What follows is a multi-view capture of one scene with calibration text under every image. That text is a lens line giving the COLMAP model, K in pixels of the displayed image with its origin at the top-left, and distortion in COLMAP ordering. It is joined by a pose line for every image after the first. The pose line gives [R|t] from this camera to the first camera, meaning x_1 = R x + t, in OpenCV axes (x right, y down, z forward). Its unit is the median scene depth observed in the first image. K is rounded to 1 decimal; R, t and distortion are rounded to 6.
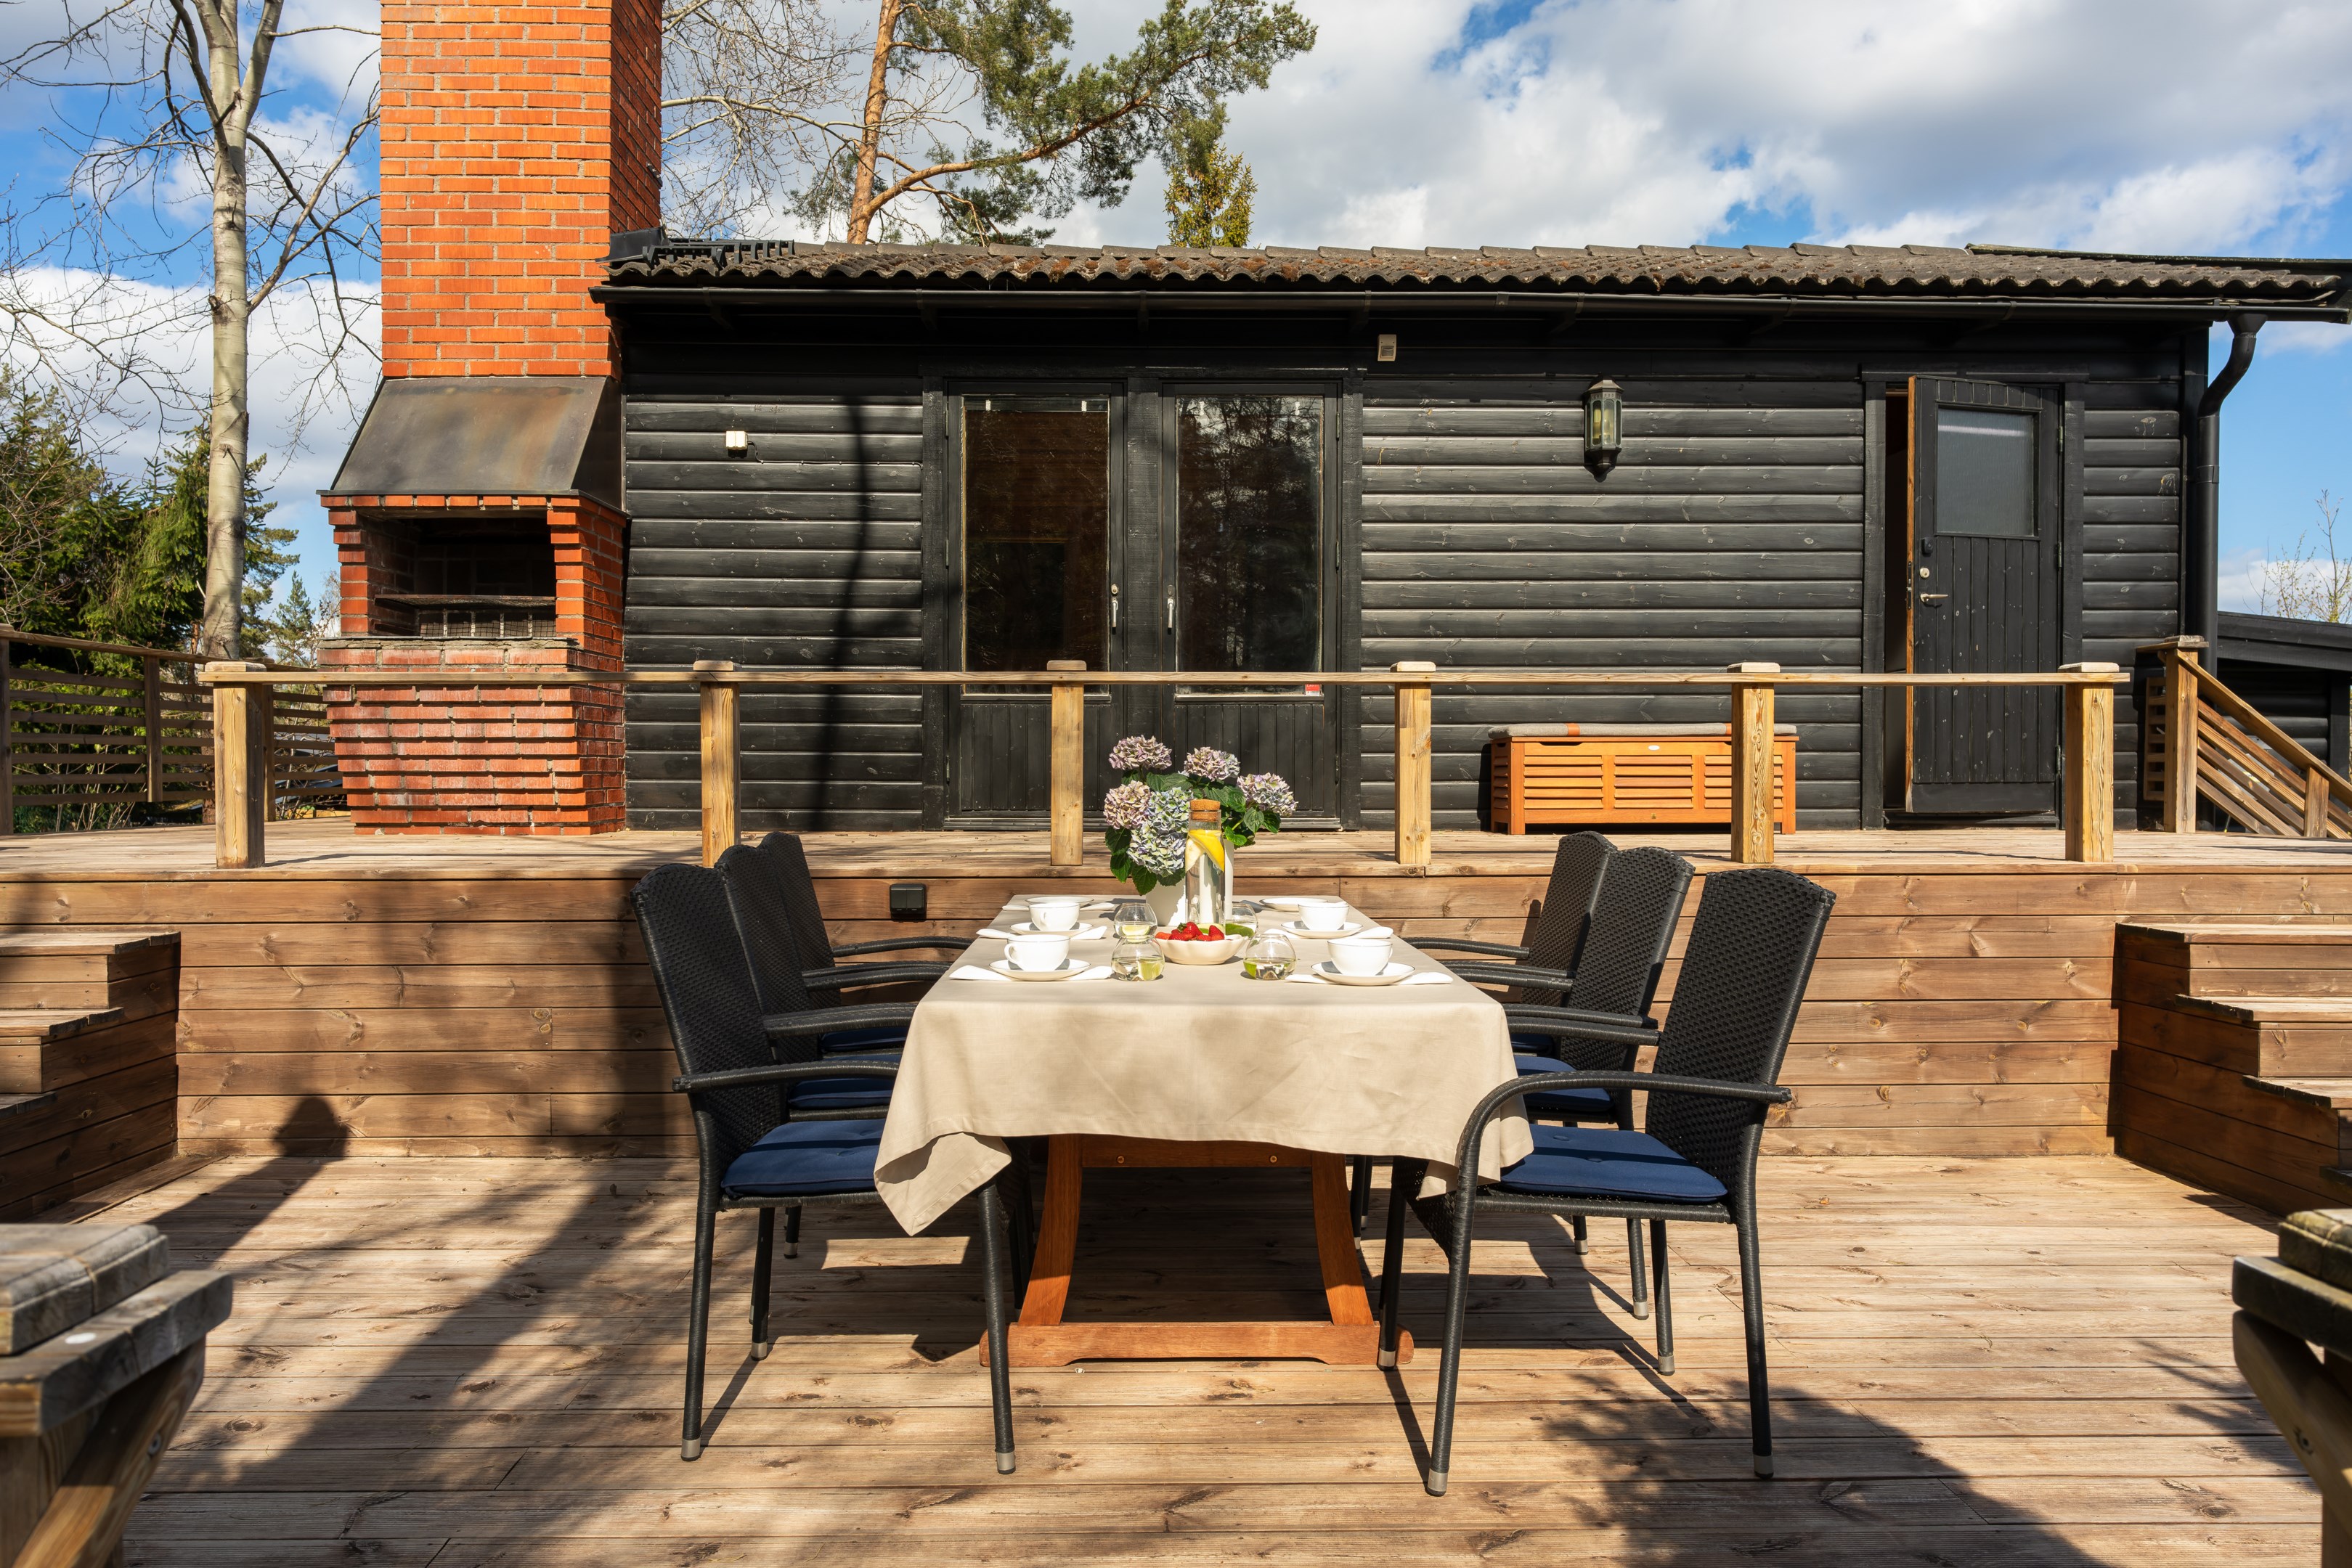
lens RADIAL K [[1590.8, 0, 1181.6], [0, 1590.8, 774.8], [0, 0, 1]] dist [0.020418, -0.013839]
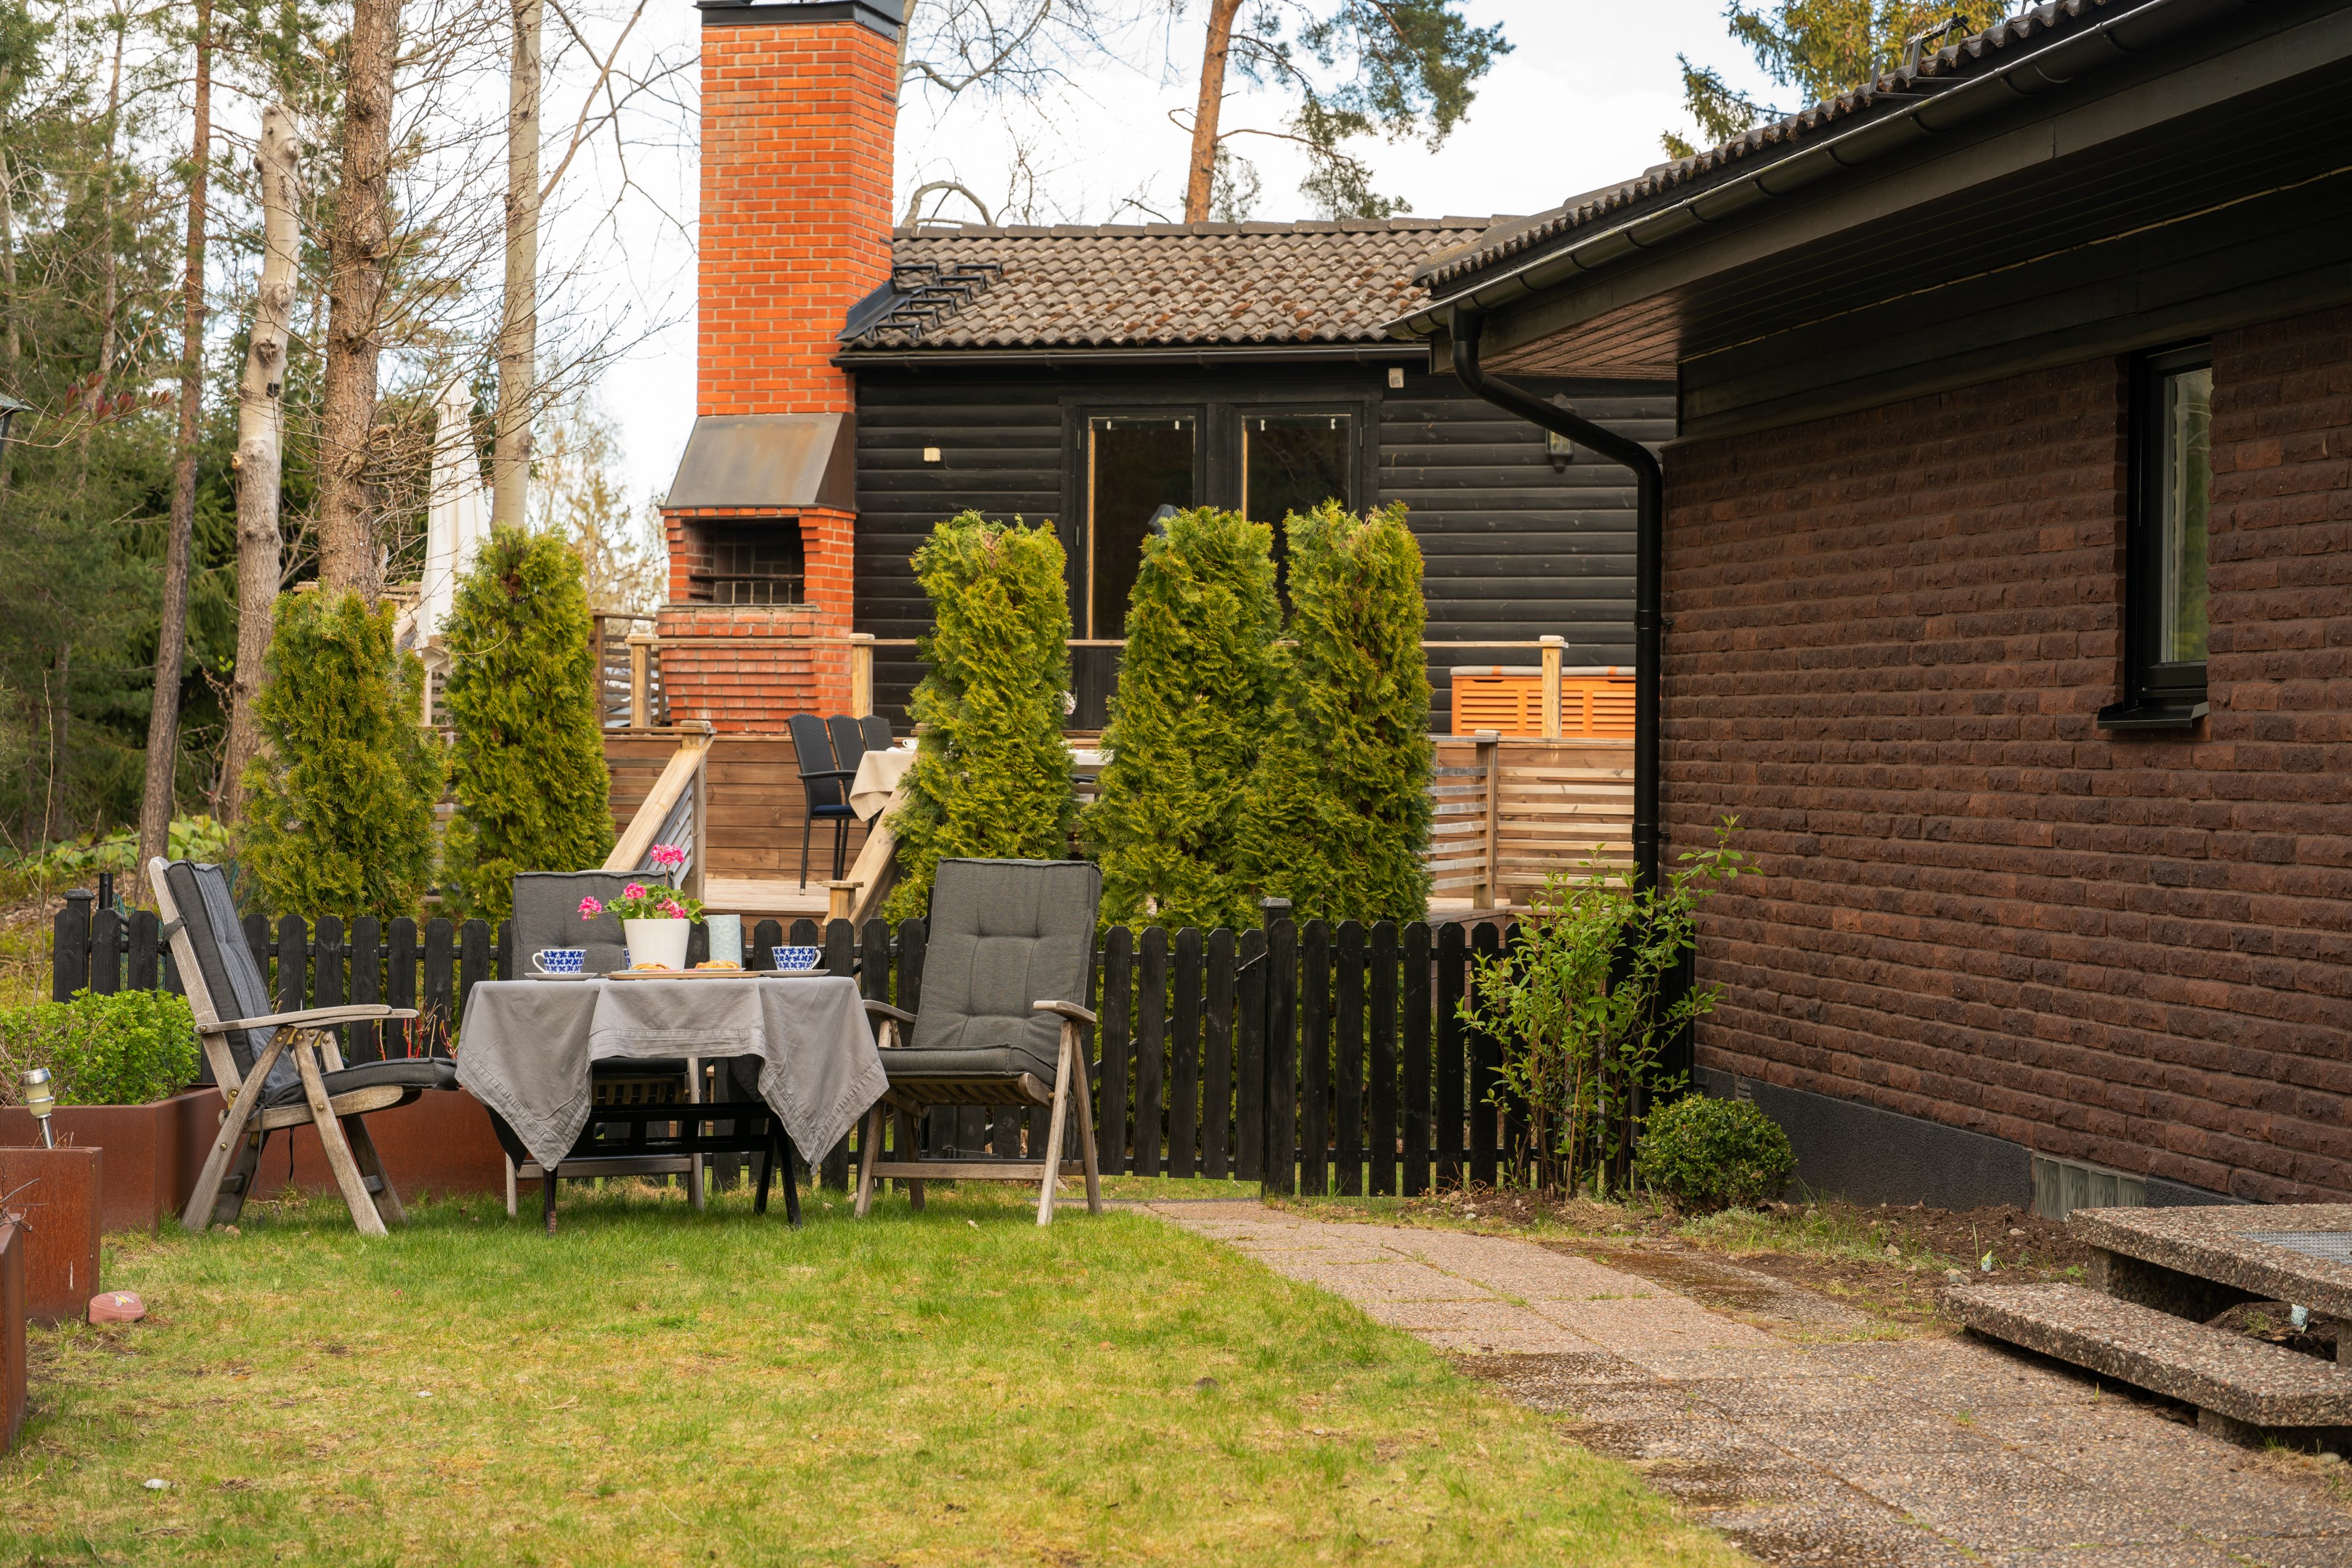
lens RADIAL K [[3887.7, 0, 1175.4], [0, 3887.7, 782.1], [0, 0, 1]] dist [-0.063259, 0.000000]
pose [[0.951072, 0.013298, -0.308682, 1.010567], [-0.012683, 0.999912, 0.003998, 0.056764], [0.308708, 0.000113, 0.951157, -2.230538]]
